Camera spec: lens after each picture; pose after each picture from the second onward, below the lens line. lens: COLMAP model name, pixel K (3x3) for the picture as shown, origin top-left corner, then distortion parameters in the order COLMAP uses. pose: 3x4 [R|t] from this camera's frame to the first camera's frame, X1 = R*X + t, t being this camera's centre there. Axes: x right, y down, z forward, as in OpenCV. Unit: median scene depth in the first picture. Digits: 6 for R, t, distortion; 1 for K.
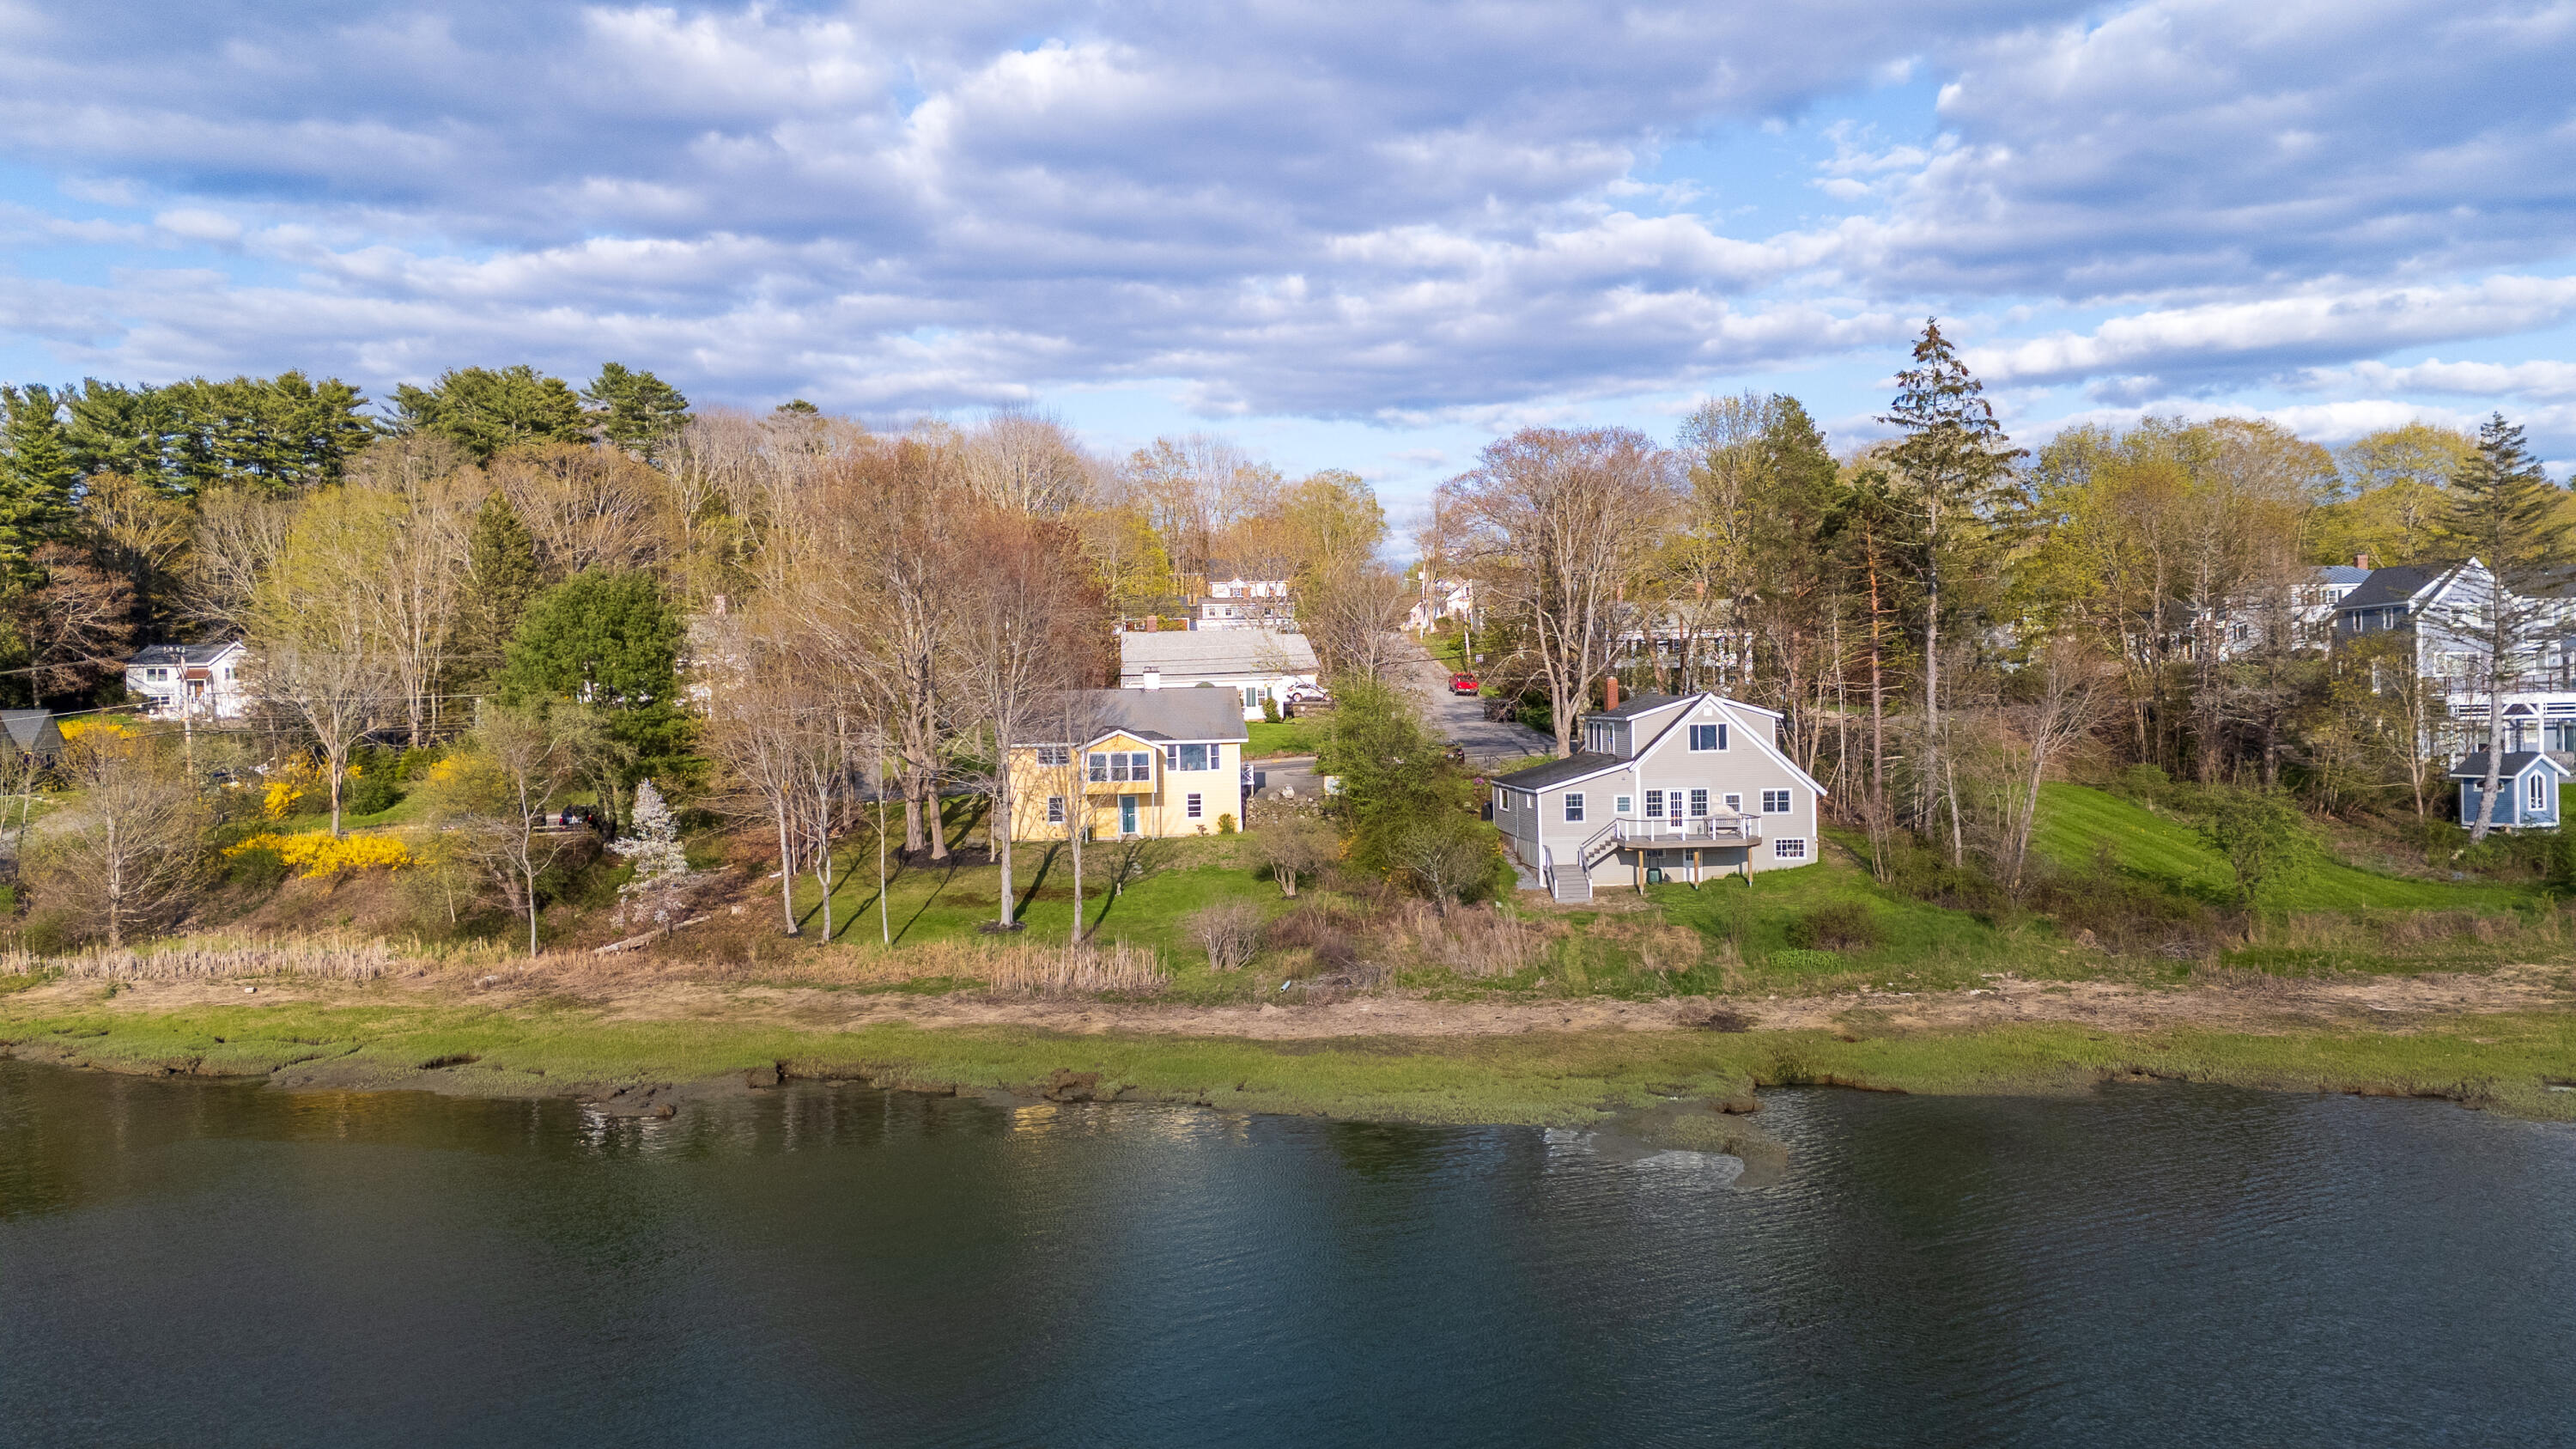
lens RADIAL K [[1878.9, 0, 1288.0], [0, 1878.9, 724.5], [0, 0, 1]] dist [0.121973, -0.176595]
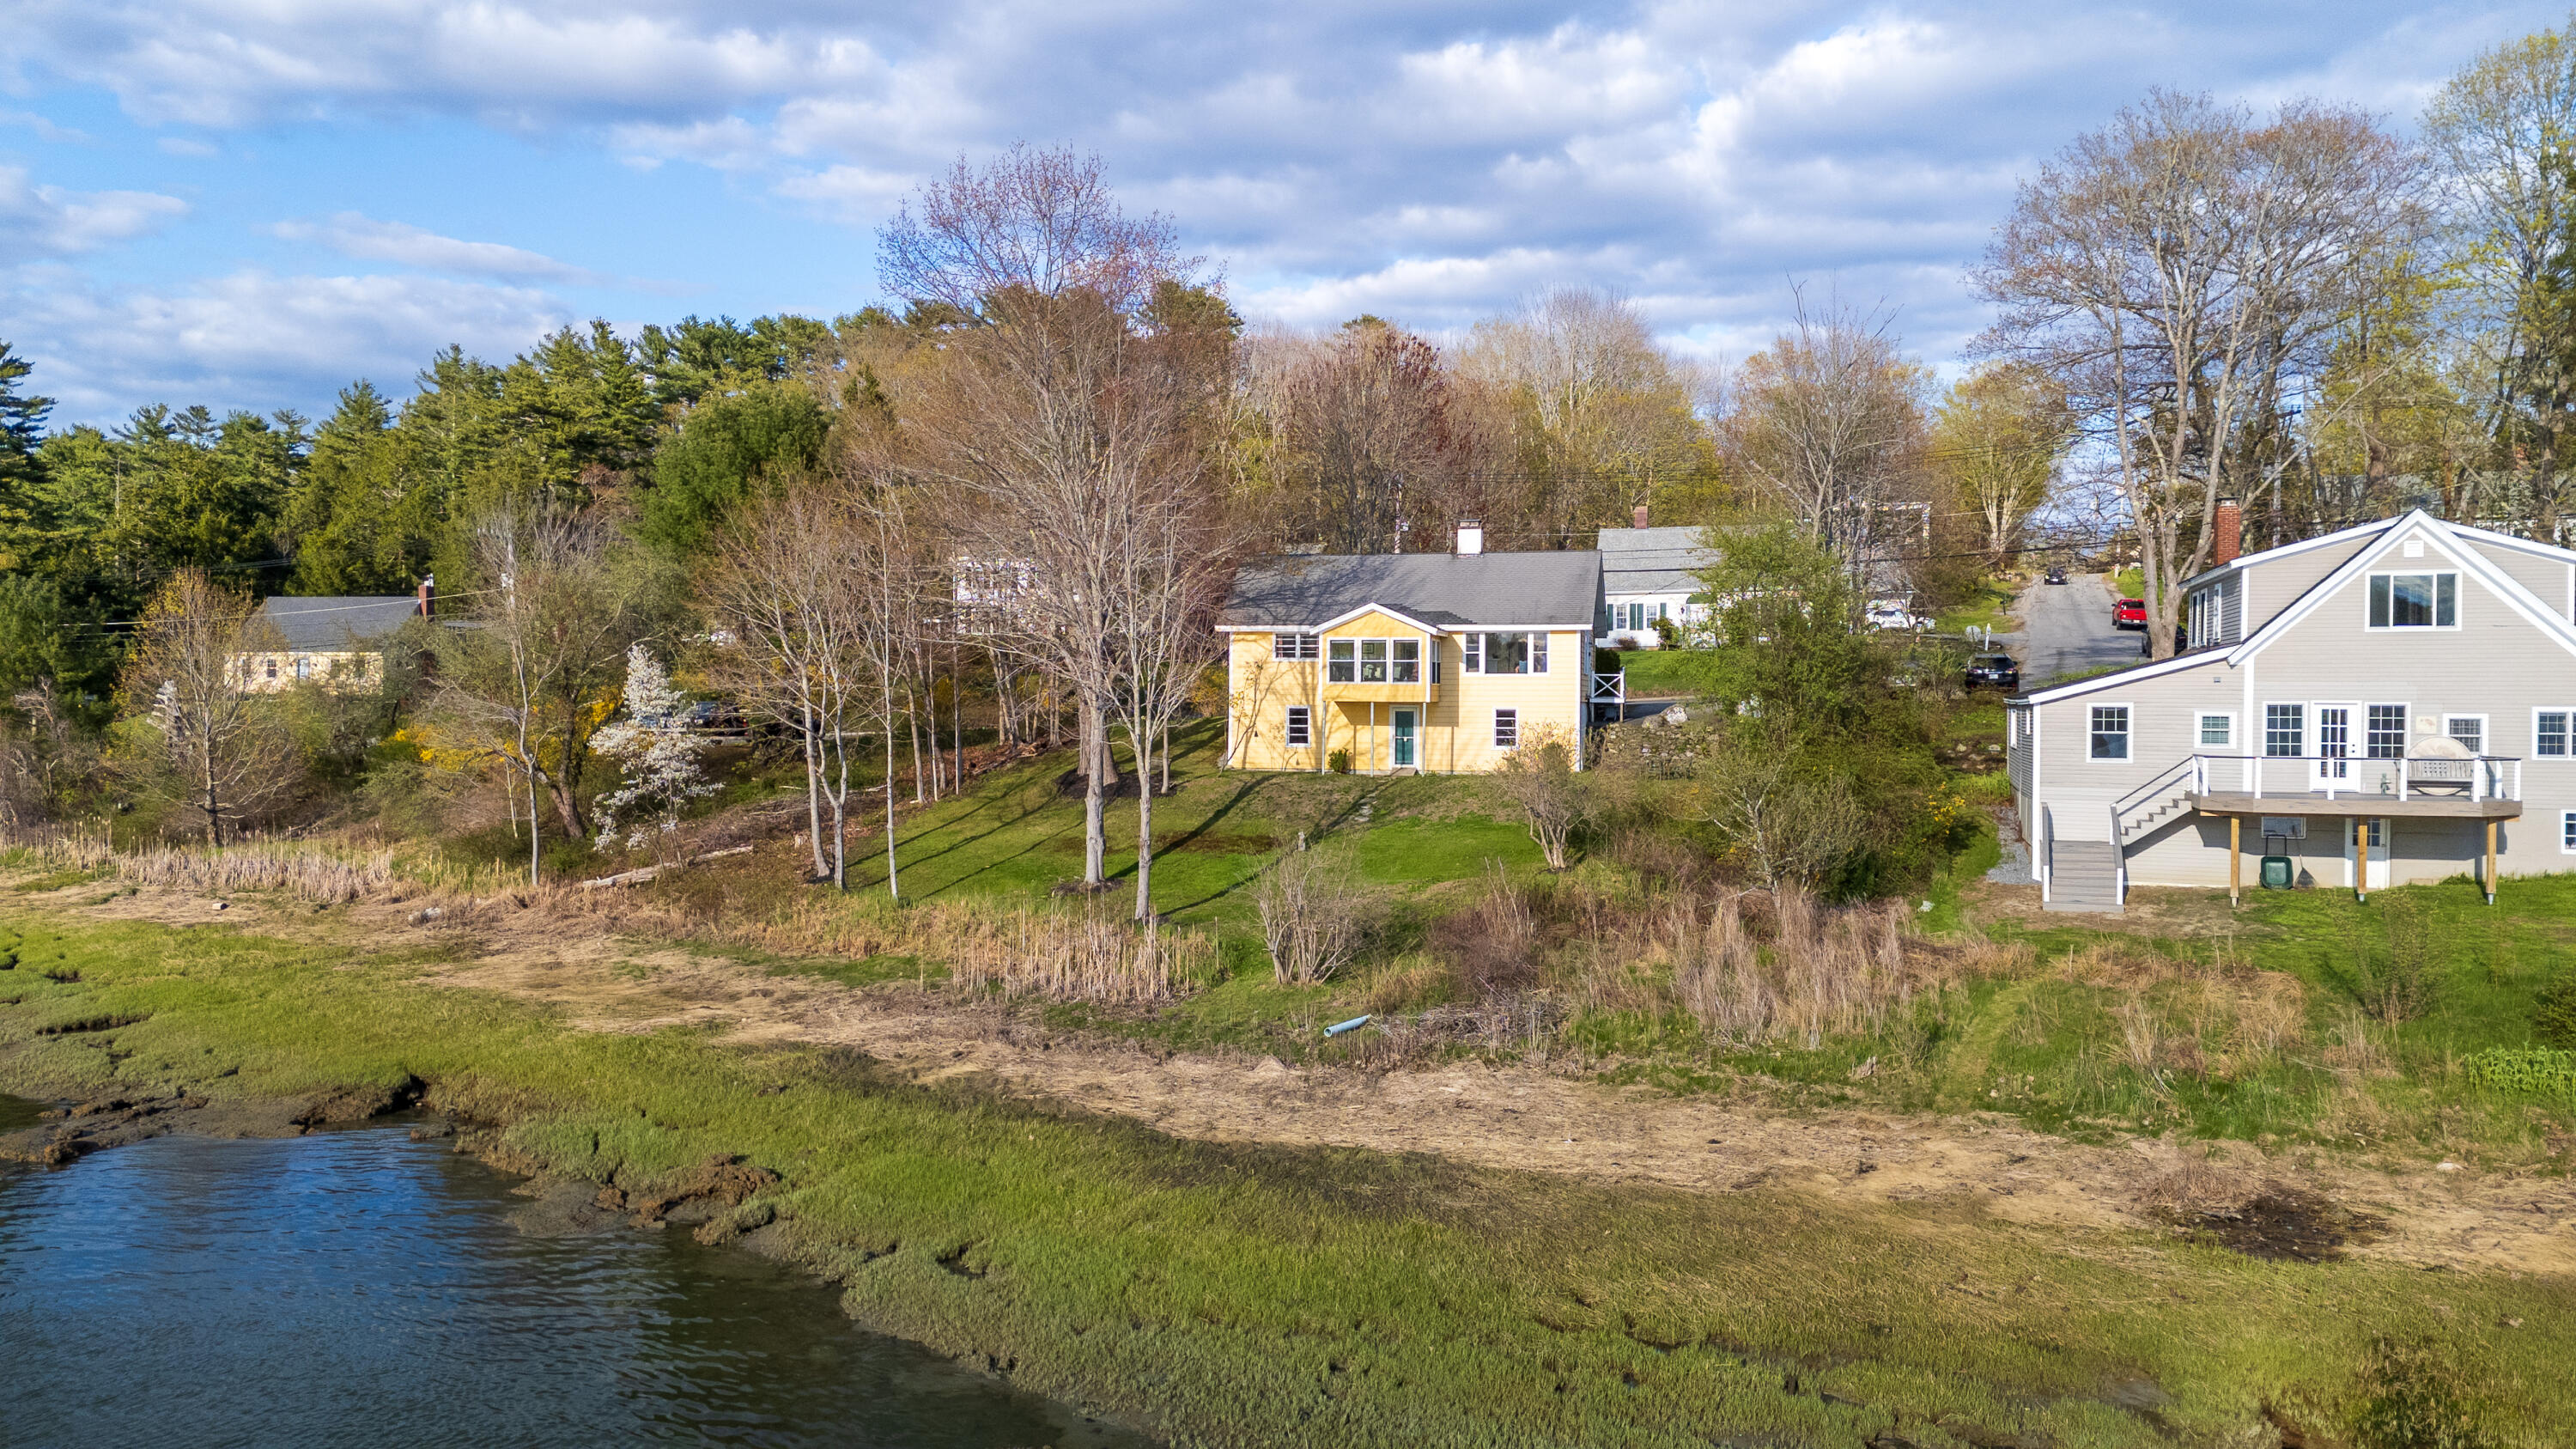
lens RADIAL K [[1882.5, 0, 1288.0], [0, 1882.5, 724.5], [0, 0, 1]] dist [0.081186, -0.078217]
pose [[0.924350, 0.029587, -0.380397, 0.142718], [-0.028467, 0.999558, 0.008573, 0.043607], [0.380482, 0.002905, 0.924784, 0.423242]]
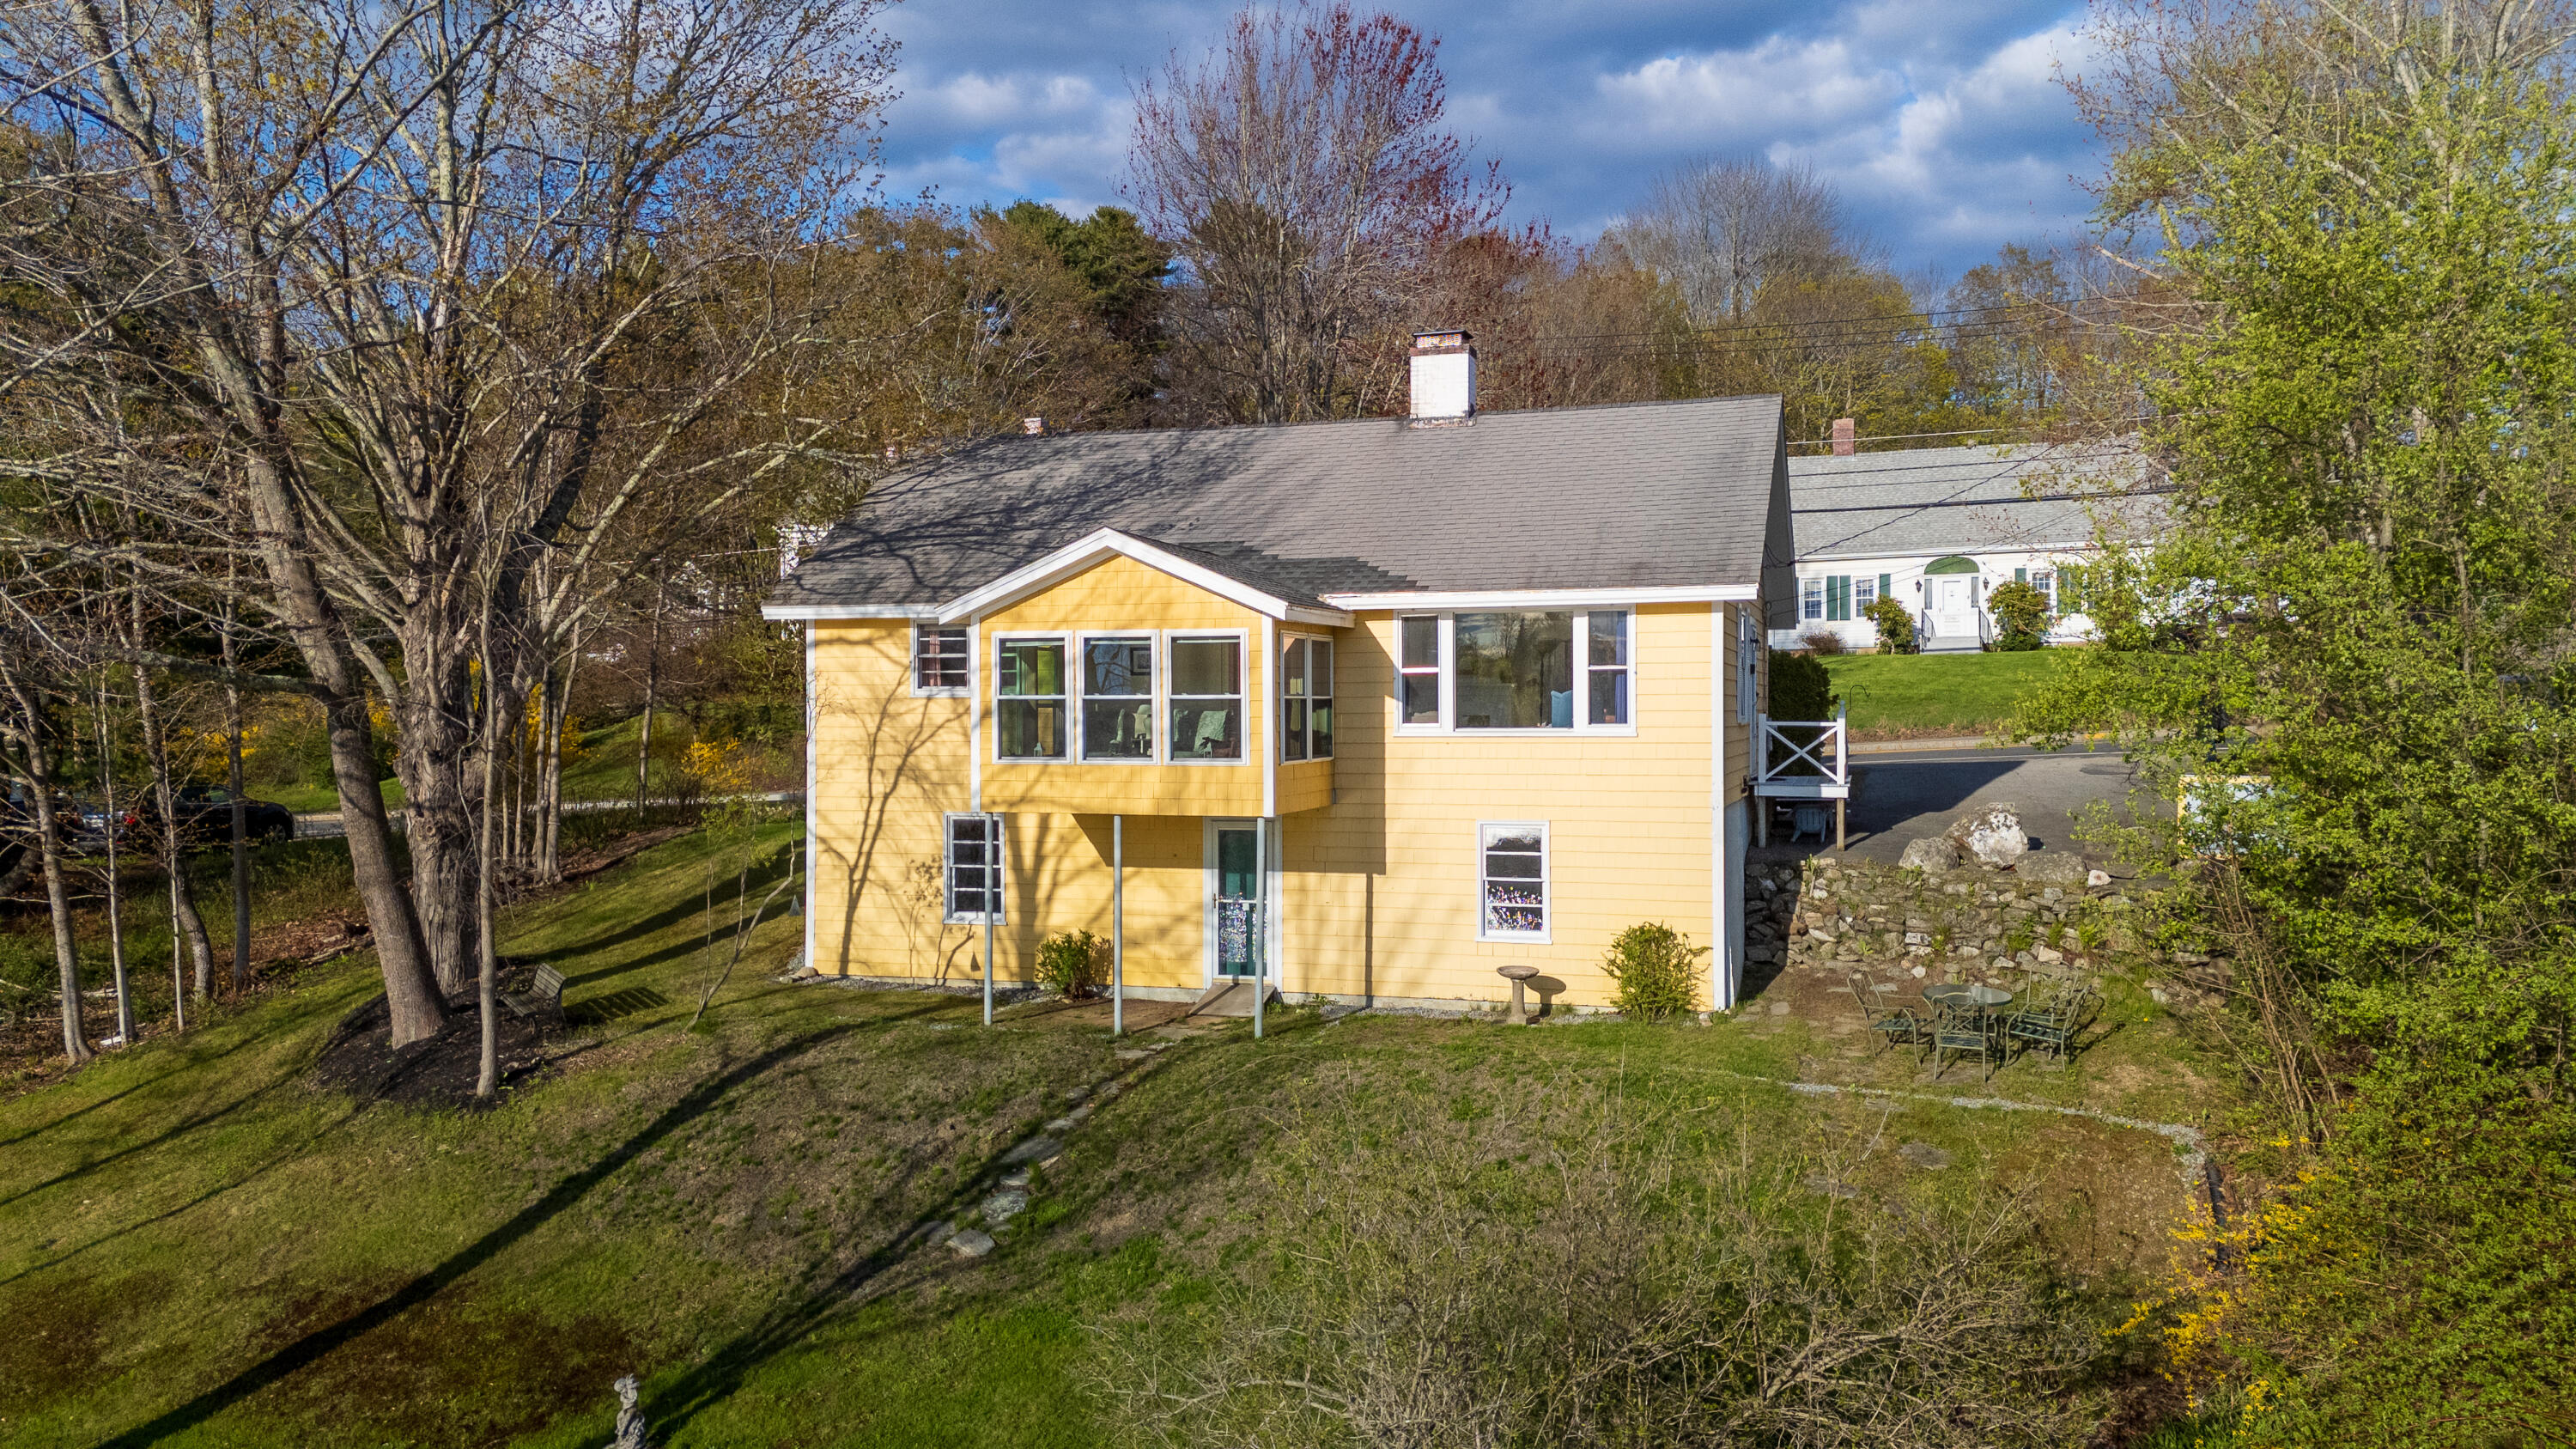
lens RADIAL K [[1882.5, 0, 1288.0], [0, 1882.5, 724.5], [0, 0, 1]] dist [0.081186, -0.078217]
pose [[0.887958, 0.021500, -0.459421, 0.034811], [-0.020305, 0.999765, 0.007543, 0.026058], [0.459475, 0.002631, 0.888187, 0.883323]]
